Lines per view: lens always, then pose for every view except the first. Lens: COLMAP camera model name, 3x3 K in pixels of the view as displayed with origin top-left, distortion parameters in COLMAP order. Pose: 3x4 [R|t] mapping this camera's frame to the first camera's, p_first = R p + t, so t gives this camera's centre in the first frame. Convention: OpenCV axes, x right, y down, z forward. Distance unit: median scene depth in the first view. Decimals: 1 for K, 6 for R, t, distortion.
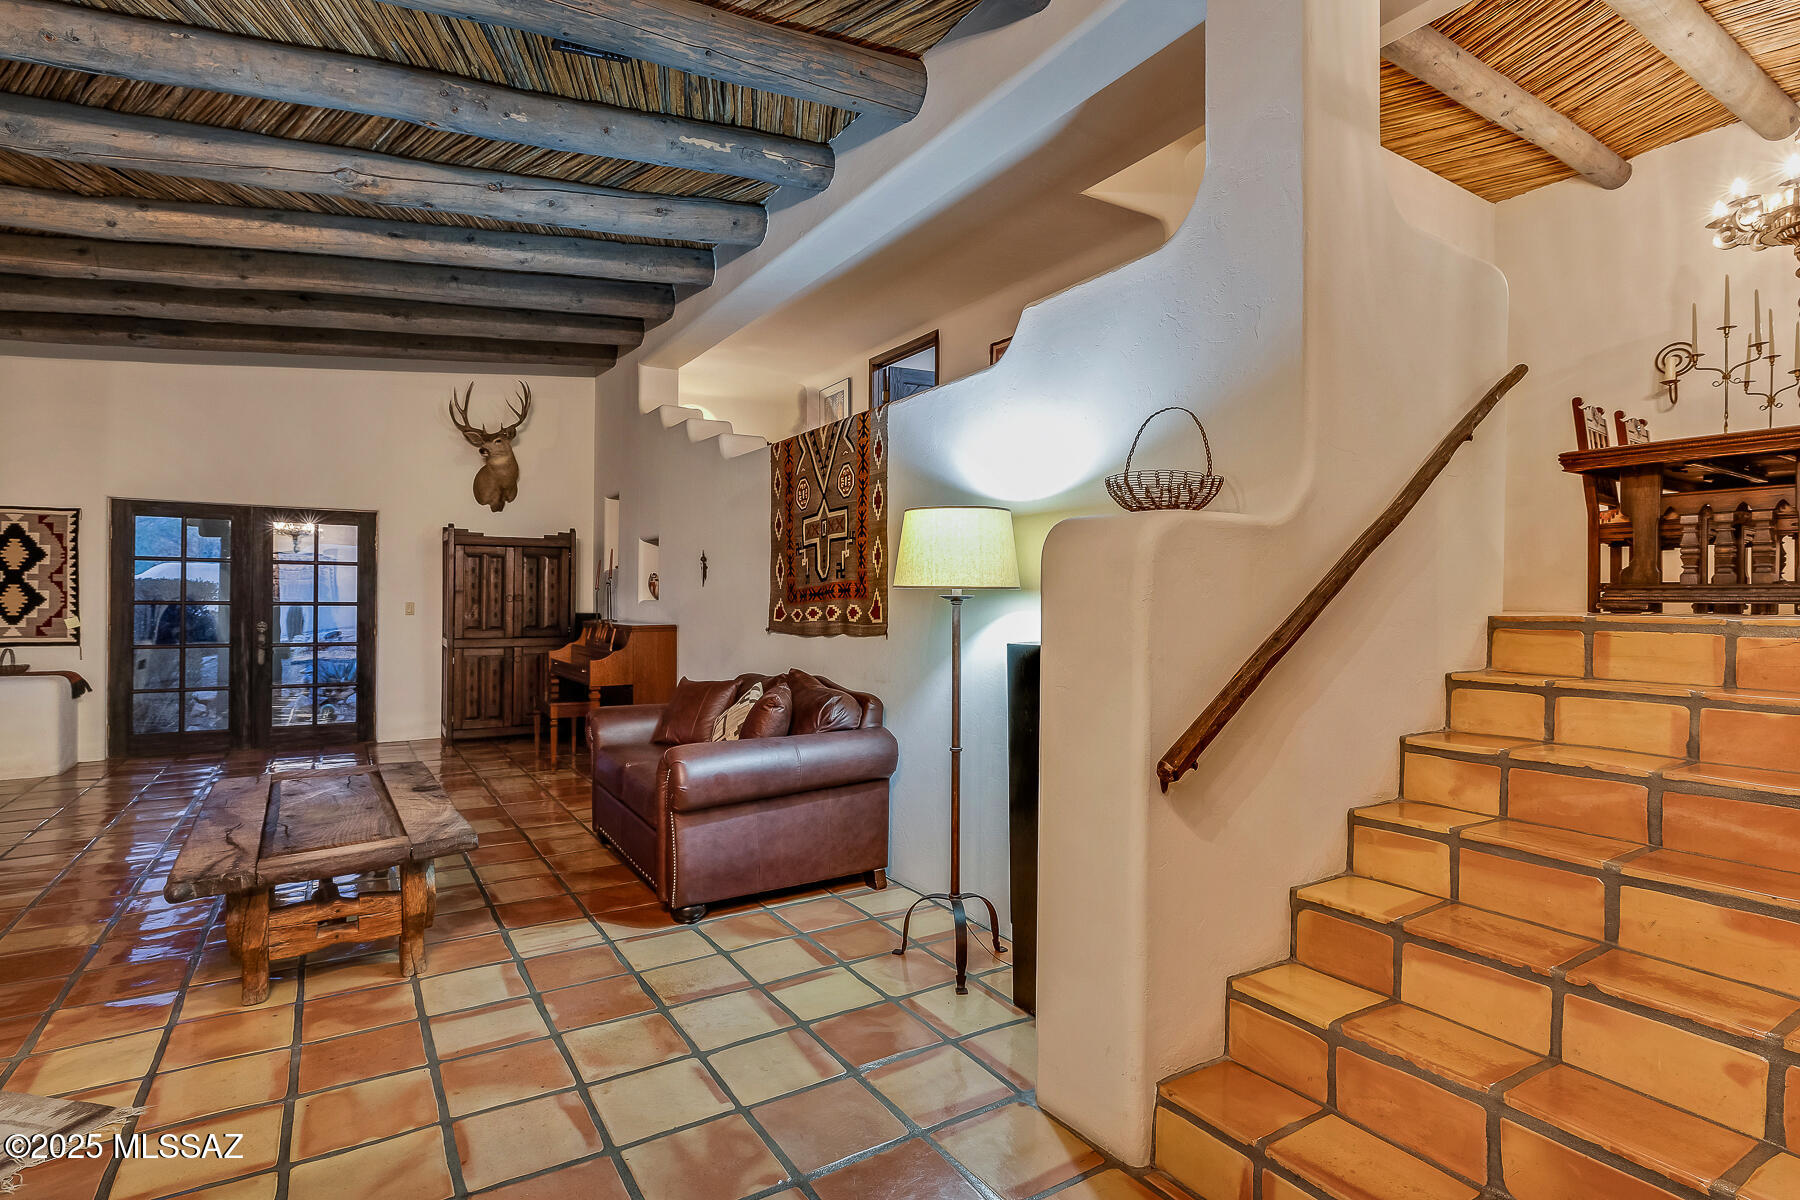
lens RADIAL K [[952.4, 0, 899.5], [0, 952.4, 602.5], [0, 0, 1]] dist [-0.005465, 0.001843]
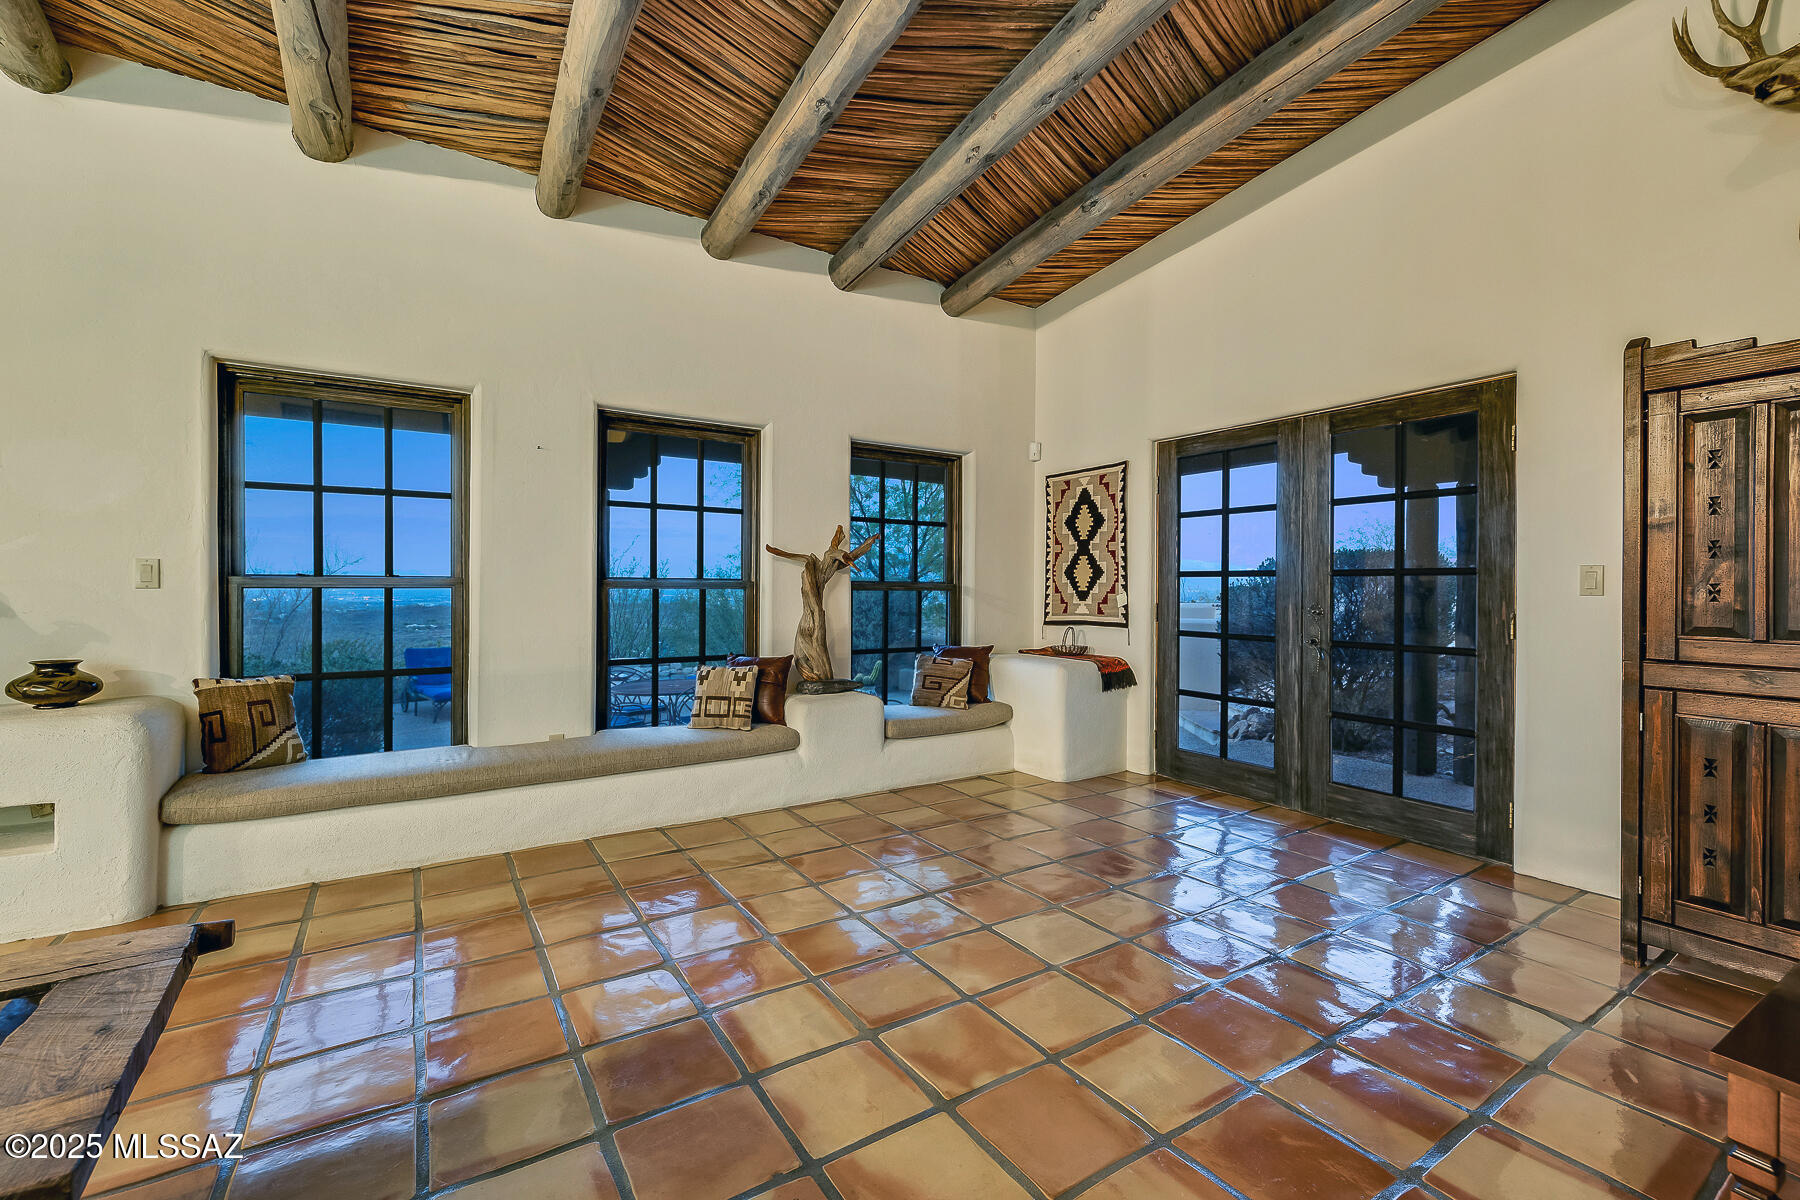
lens RADIAL K [[765.9, 0, 895.2], [0, 765.9, 589.7], [0, 0, 1]] dist [-0.001195, -0.000351]
pose [[0.014686, 0.002465, -0.999889, -0.206013], [0.007990, 0.999965, 0.002583, 0.009234], [0.999860, -0.008027, 0.014666, 0.792265]]
